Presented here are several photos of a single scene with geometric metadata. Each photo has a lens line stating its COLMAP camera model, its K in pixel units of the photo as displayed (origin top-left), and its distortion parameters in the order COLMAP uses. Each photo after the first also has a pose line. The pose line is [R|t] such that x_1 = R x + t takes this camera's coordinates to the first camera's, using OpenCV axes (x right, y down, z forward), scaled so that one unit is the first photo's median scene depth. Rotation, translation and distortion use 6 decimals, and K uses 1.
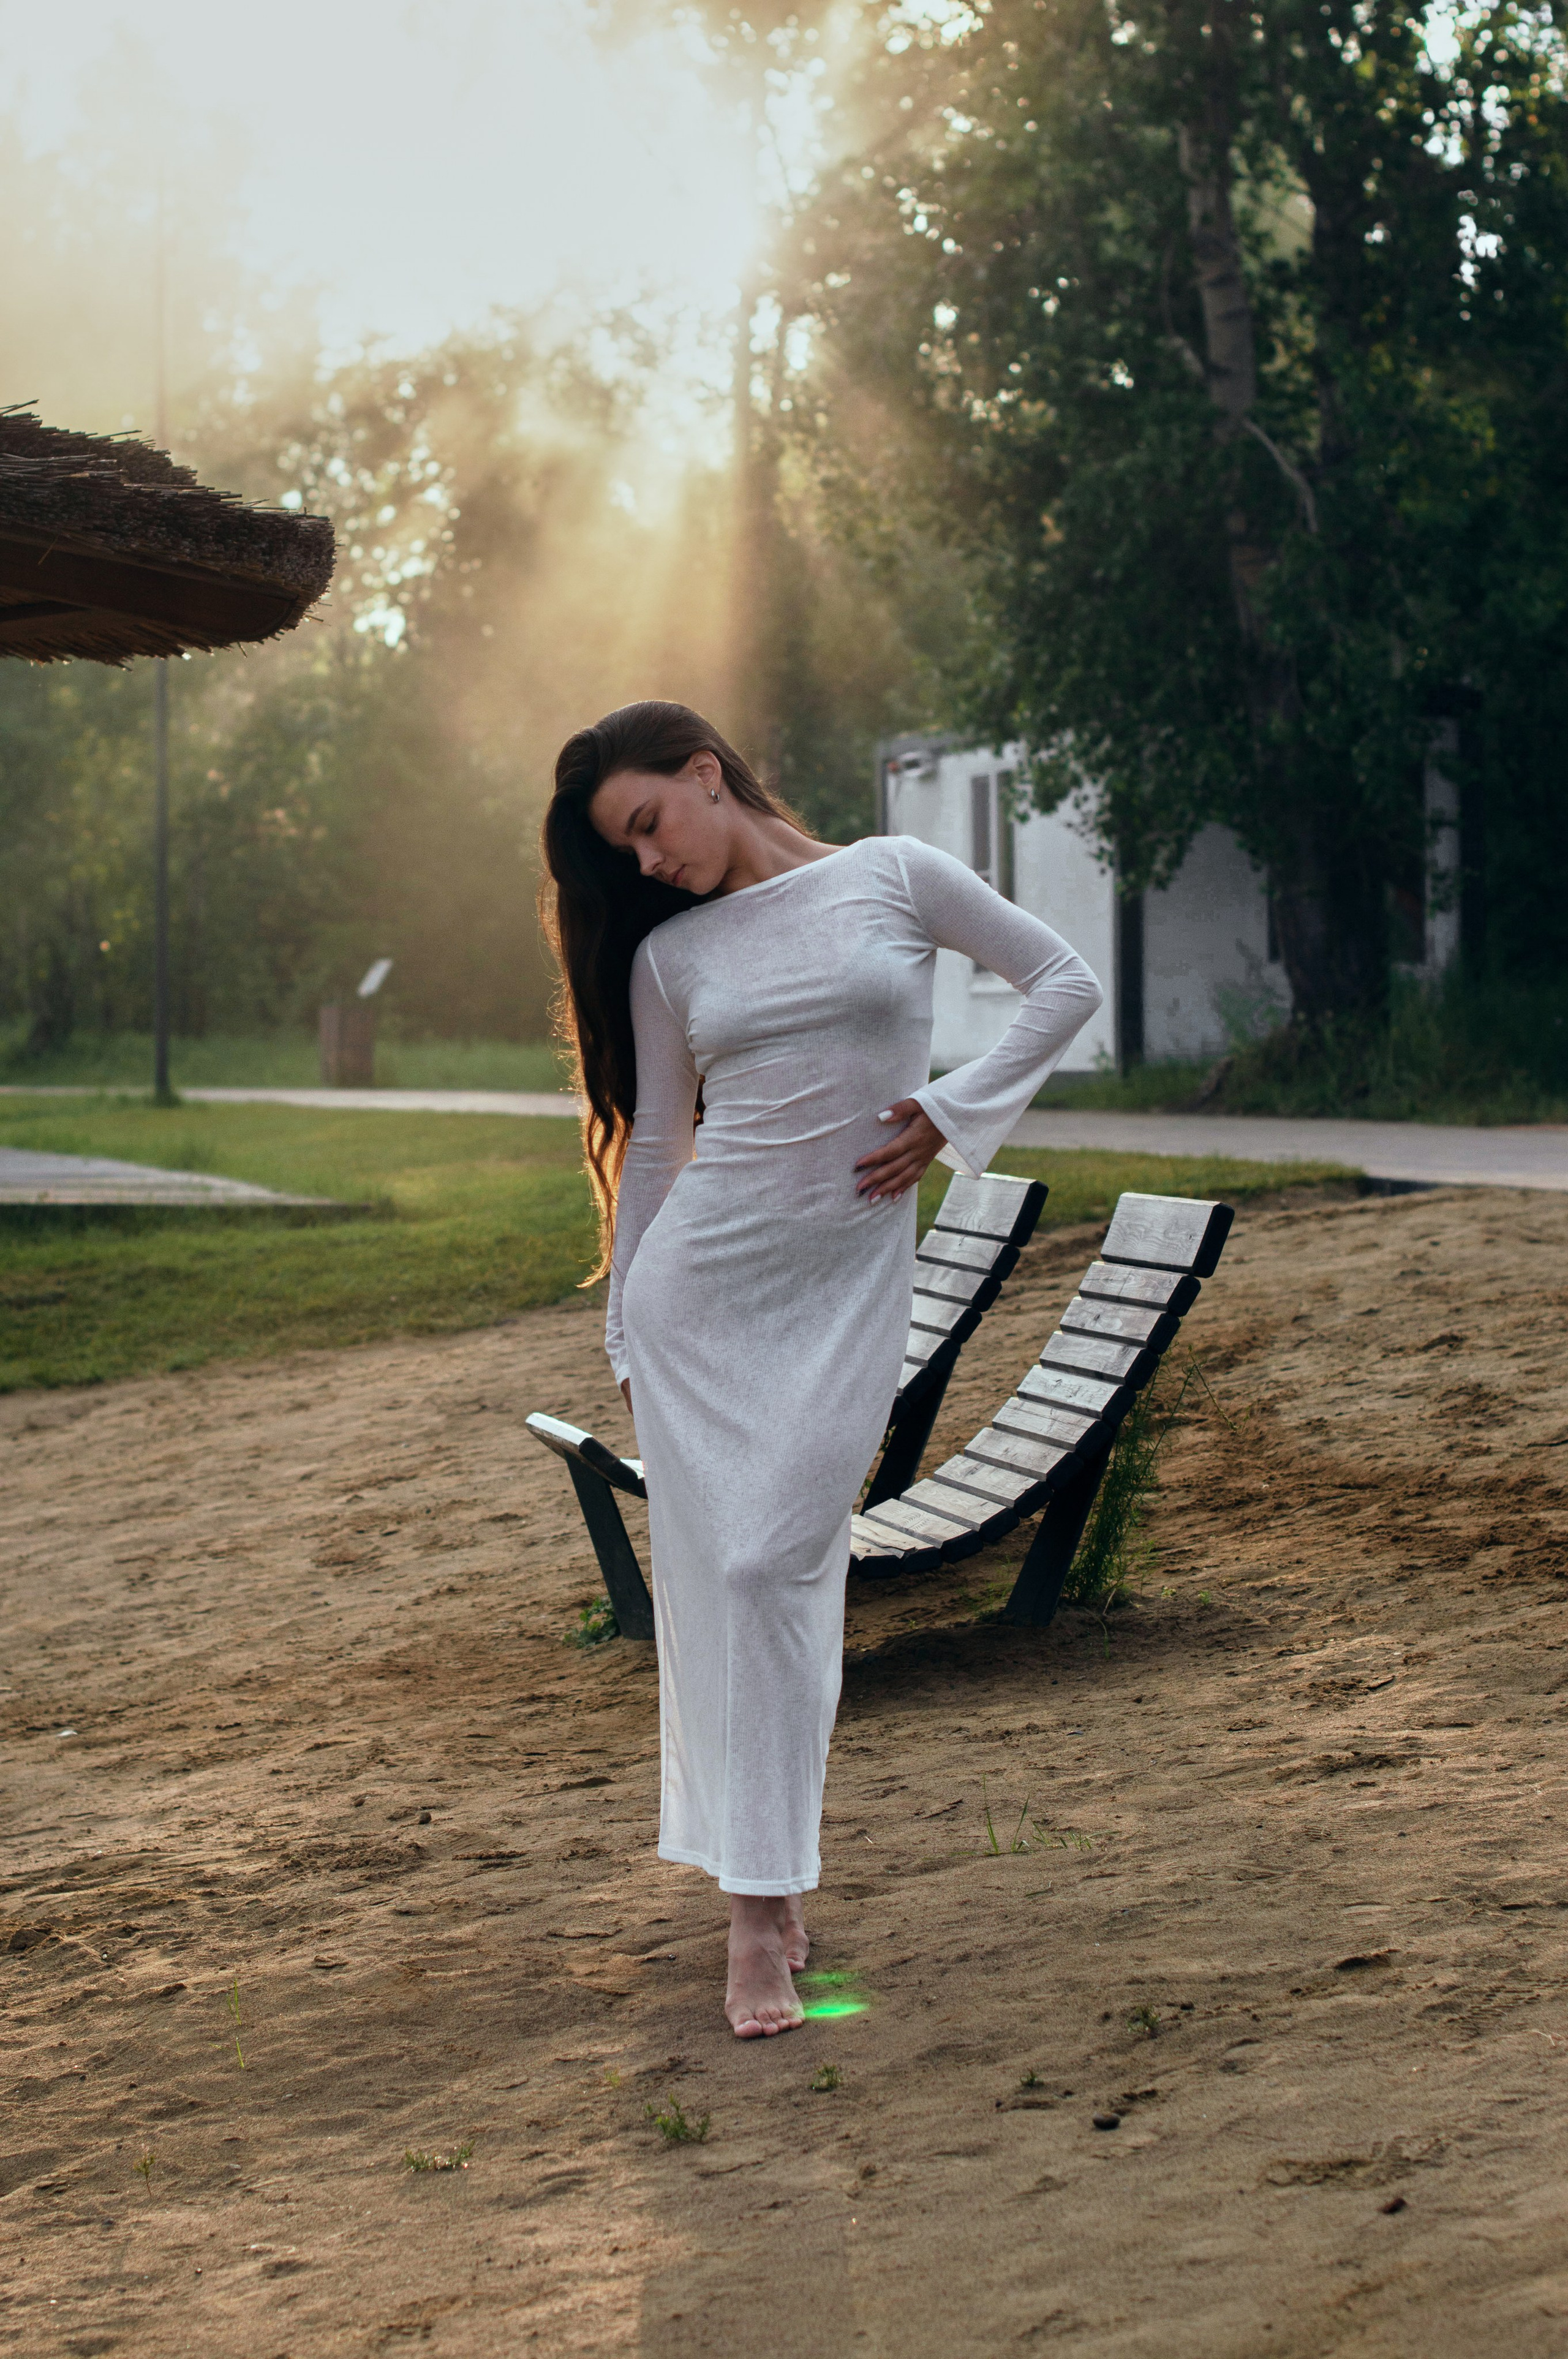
lens RADIAL K [[5327.2, 0, 784.0], [0, 5327.2, 1179.5], [0, 0, 1]] dist [-0.136420, -0.128854]
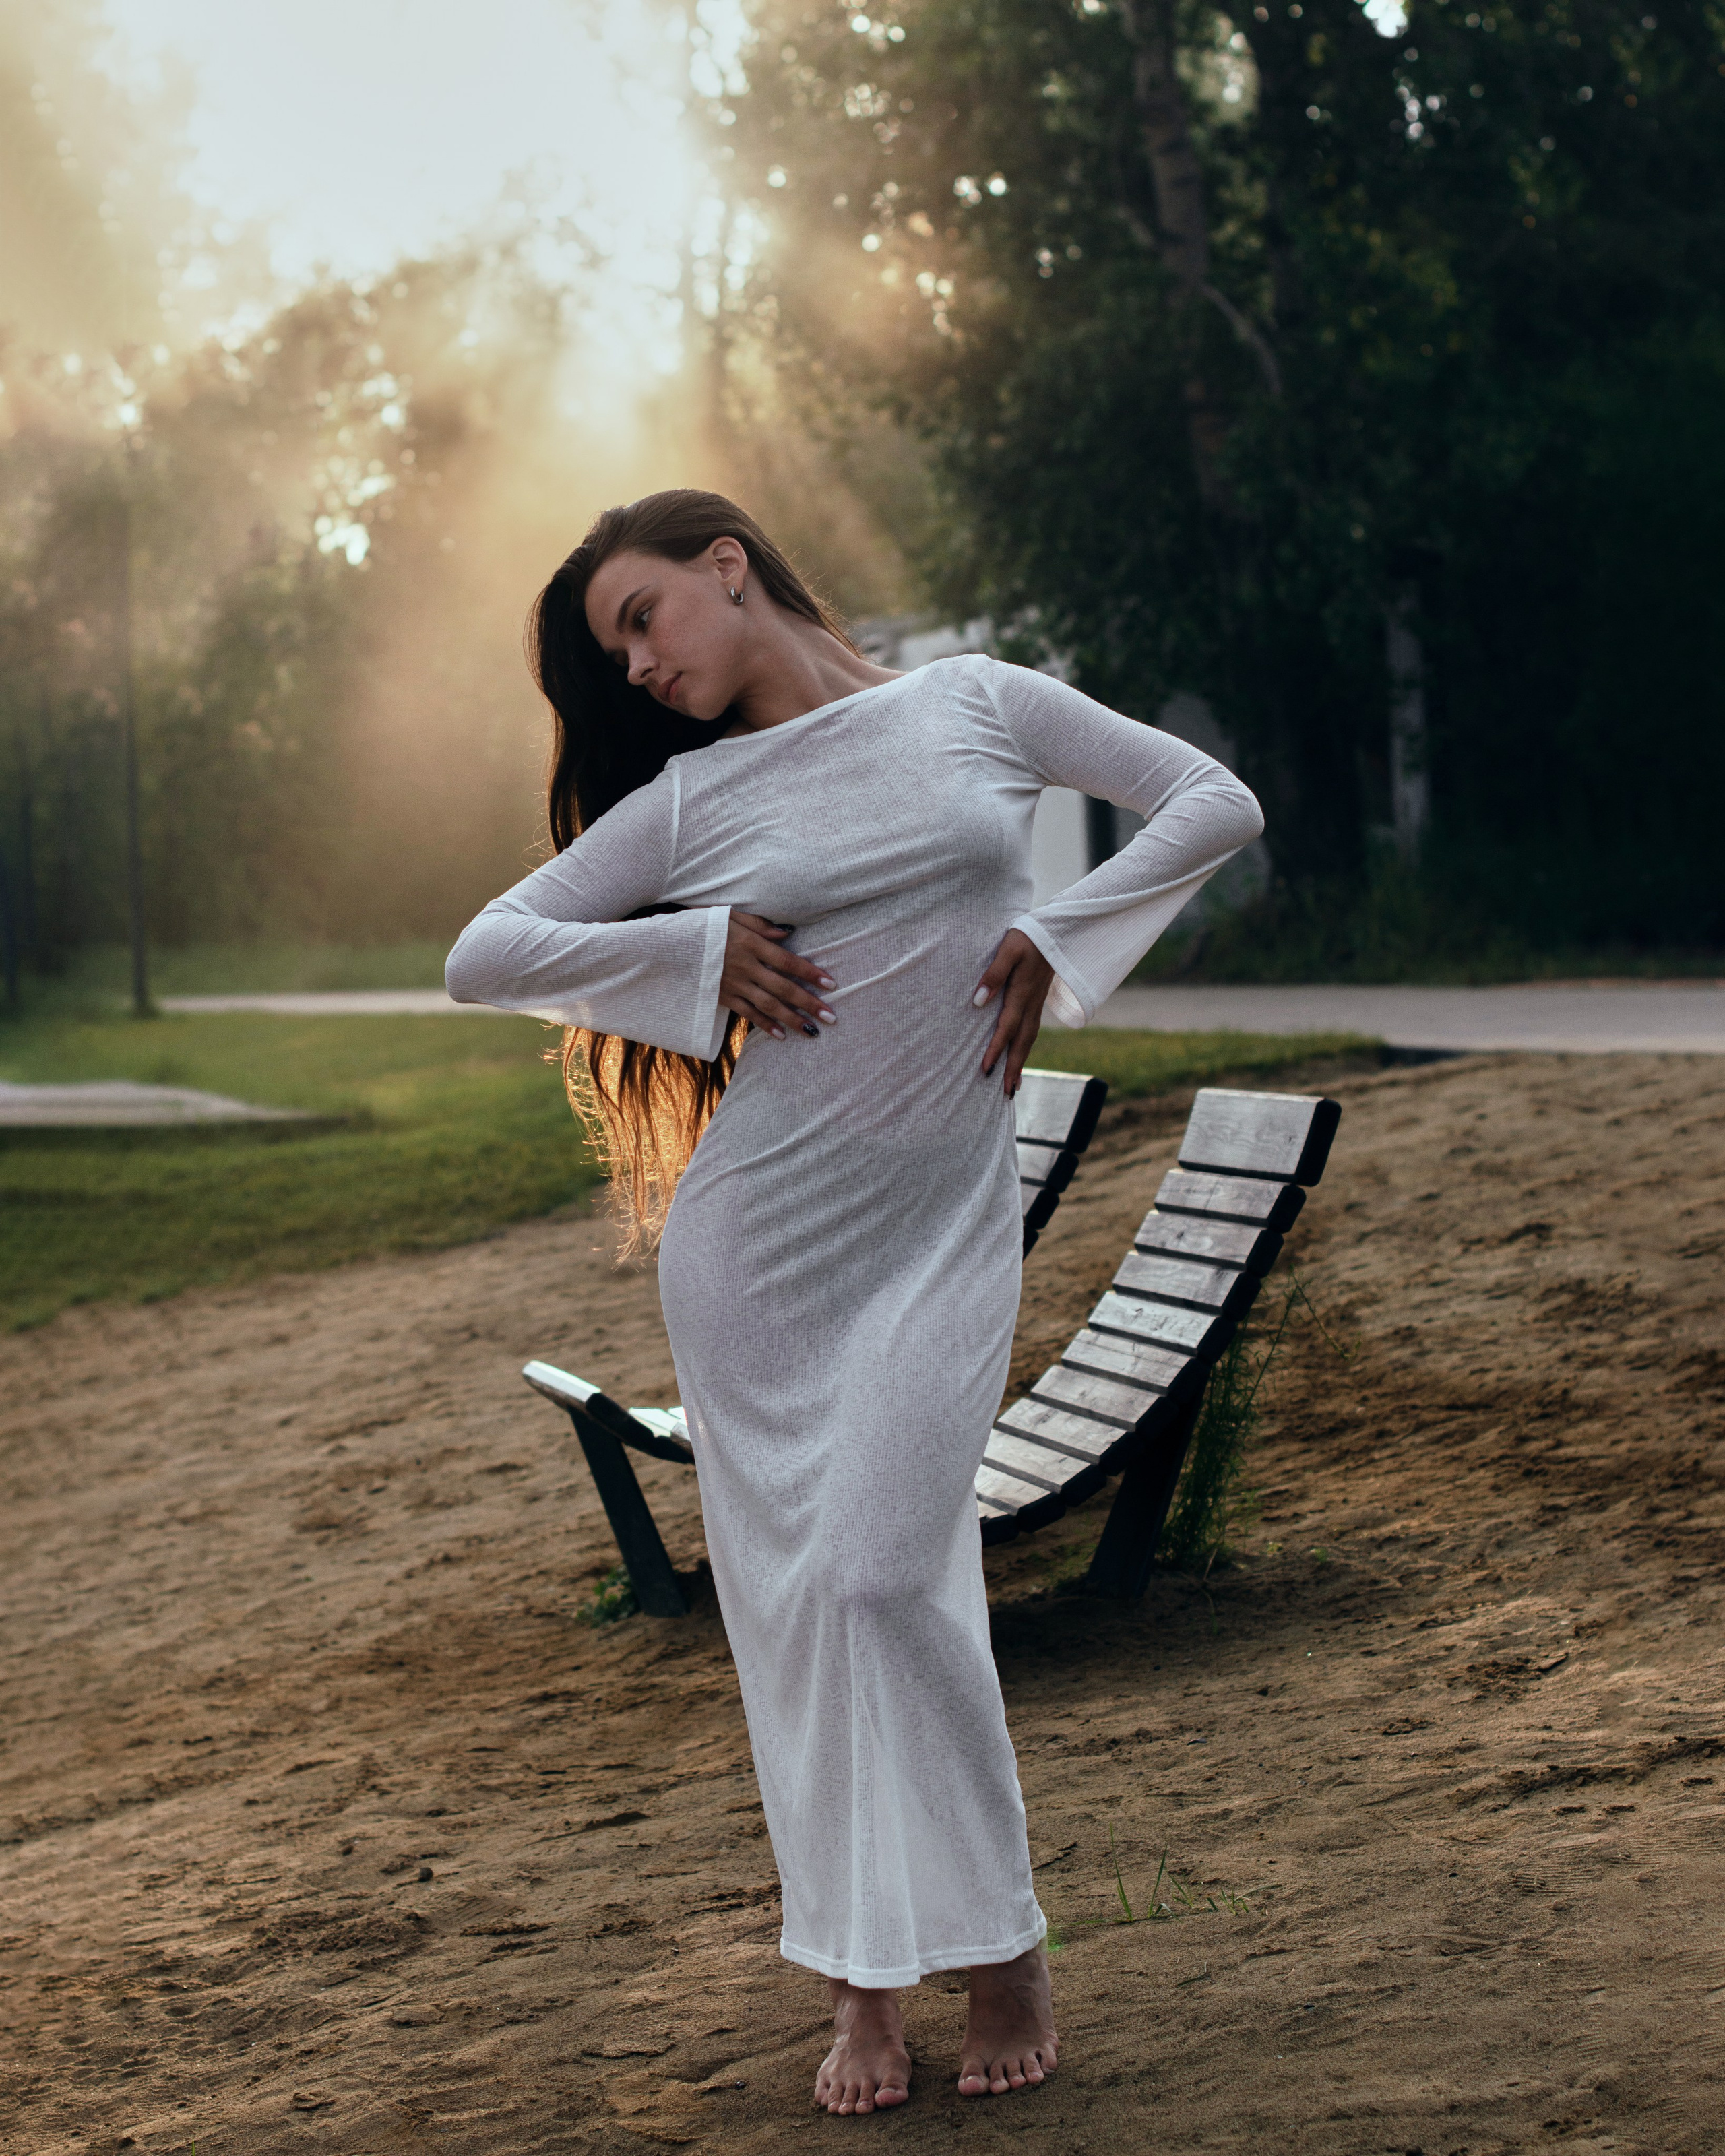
lens RADIAL K [[5044.0, 0, 862.5], [0, 5044.0, 1078.0], [0, 0, 1]] dist [-0.140463, 0.044628]
pose [[0.998917, -0.040920, 0.022160, -0.009986], [0.040826, 0.999155, 0.004684, -0.005608], [-0.022332, -0.003774, 0.999743, 0.185889]]
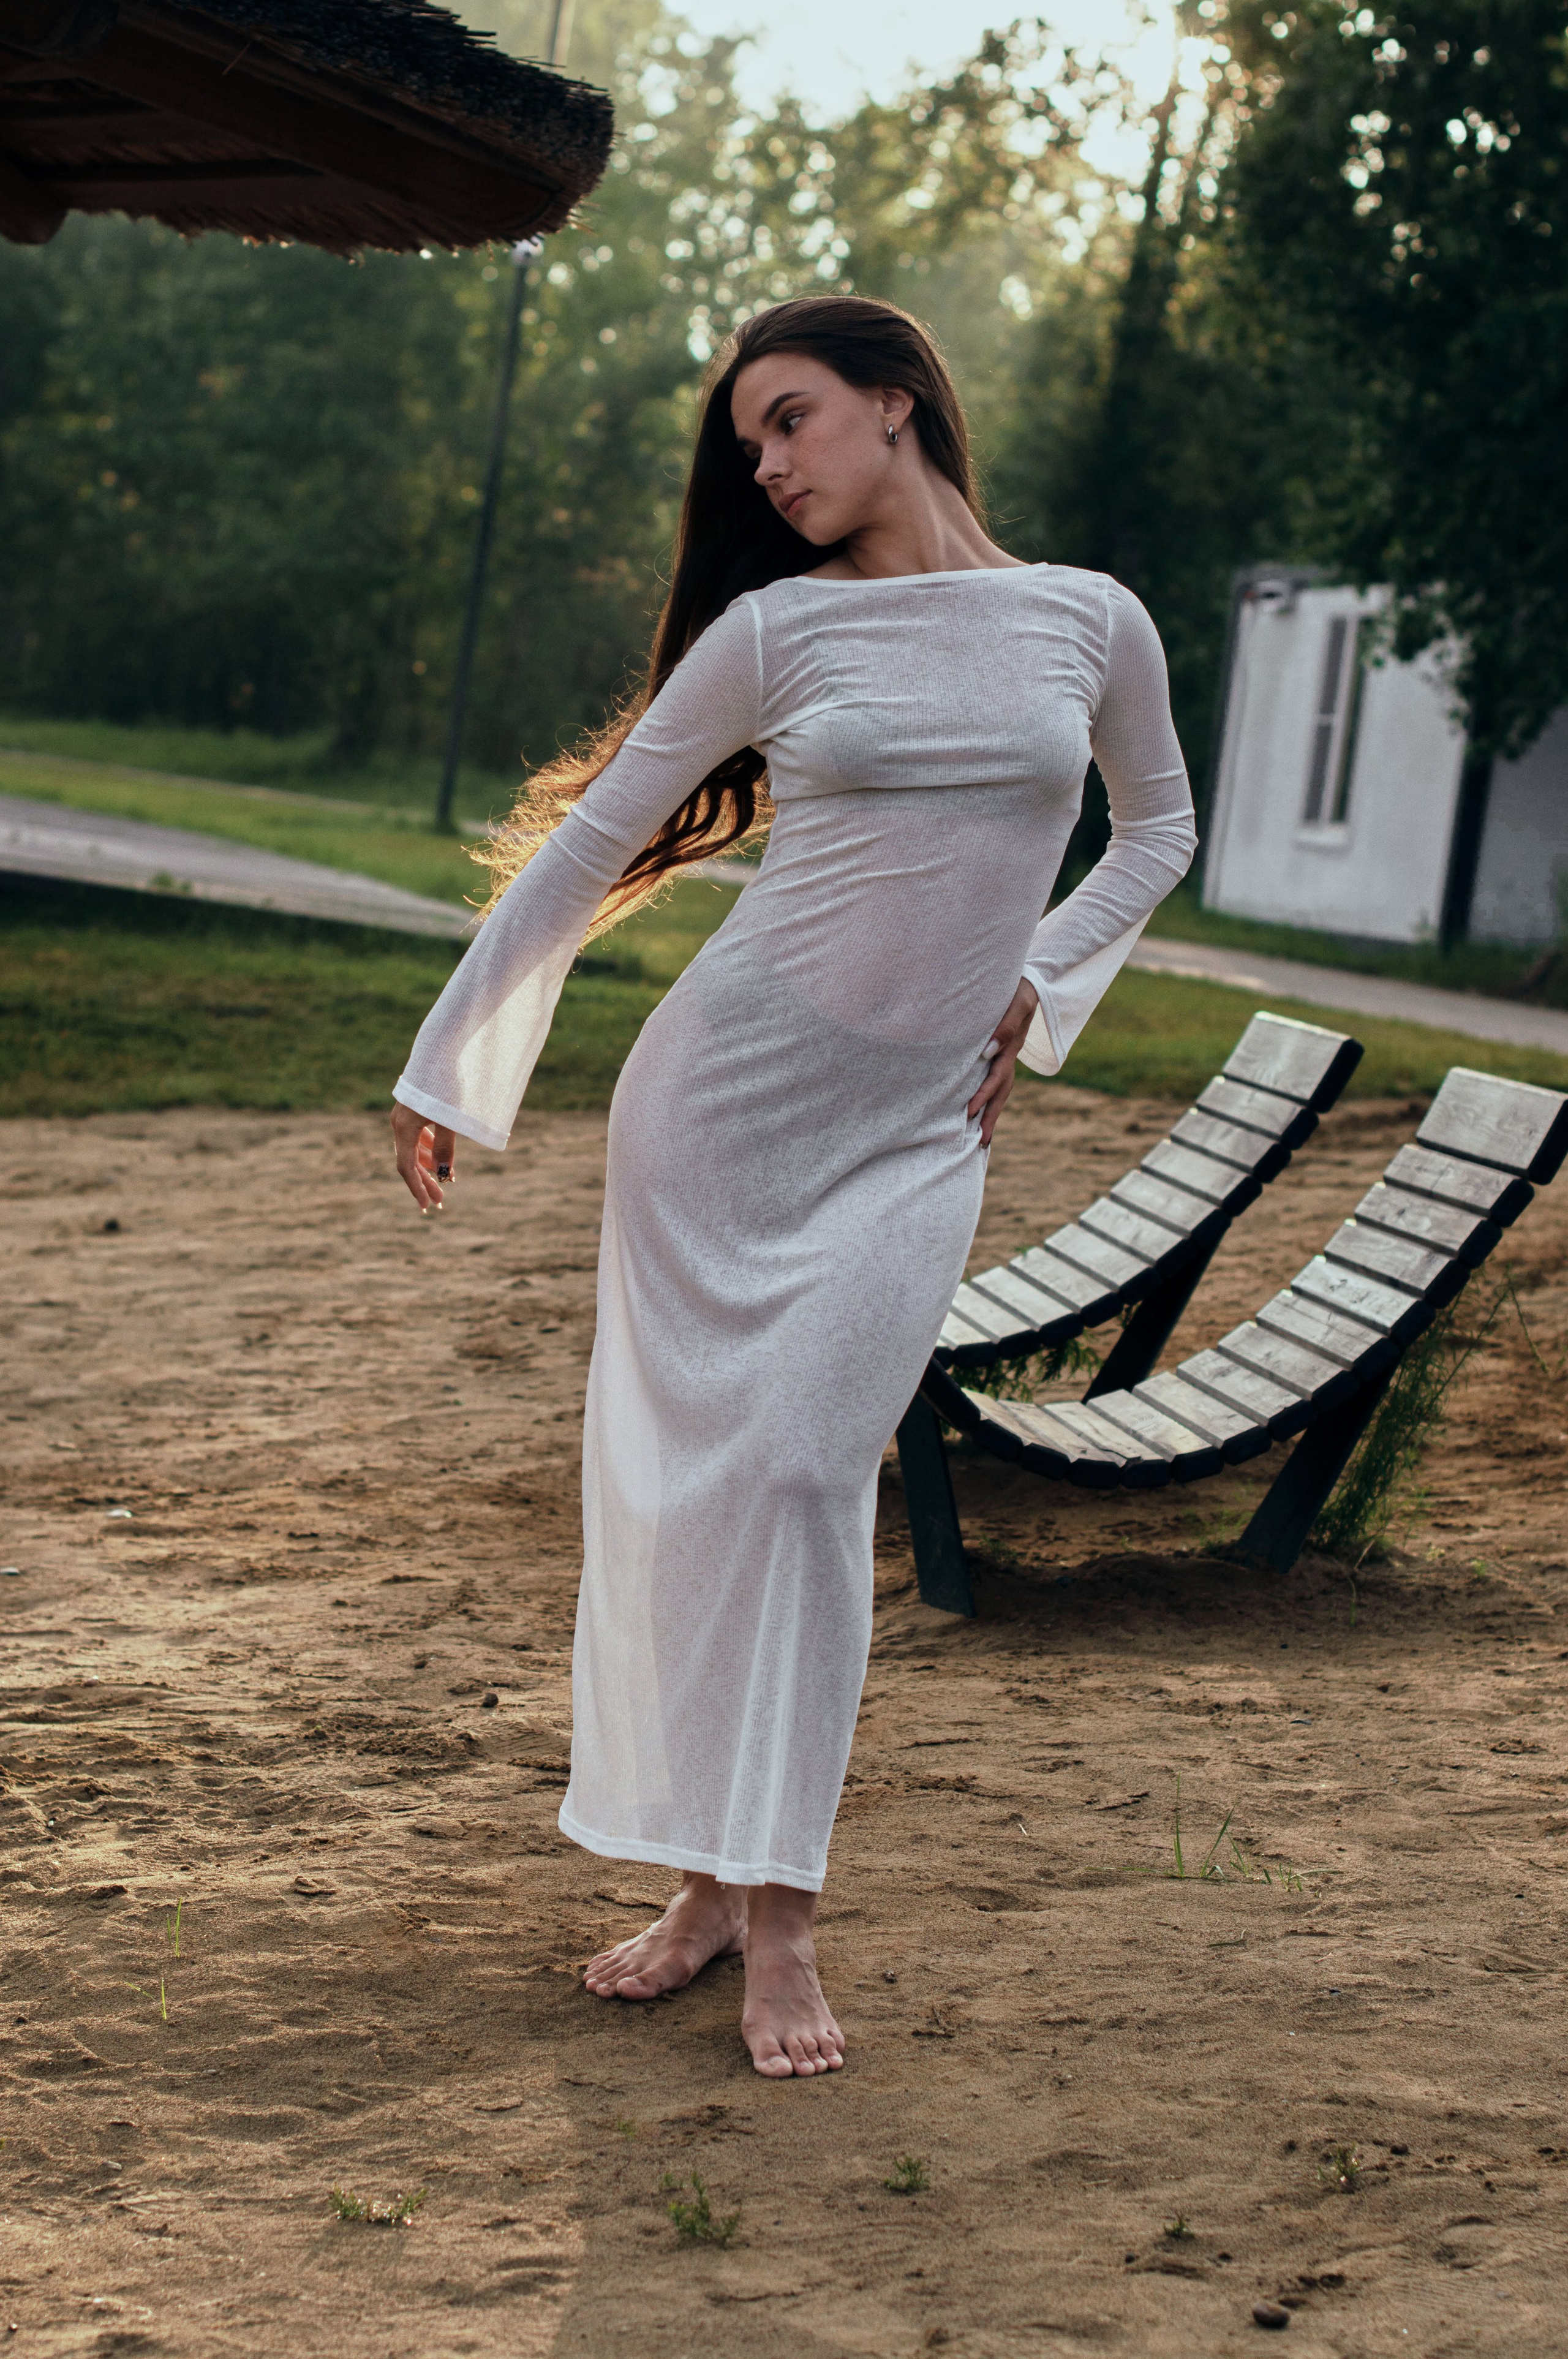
lens RADIAL K [[5327.2, 0, 784.0], [0, 5327.2, 1179.5], [0, 0, 1]] dist [-0.136420, -0.128854]
pose [[0.987431, 0.150003, -0.049796, 0.004683], [-0.148128, 0.988181, 0.039445, 0.002638], [0.055124, -0.031573, 0.997980, 0.174812]]
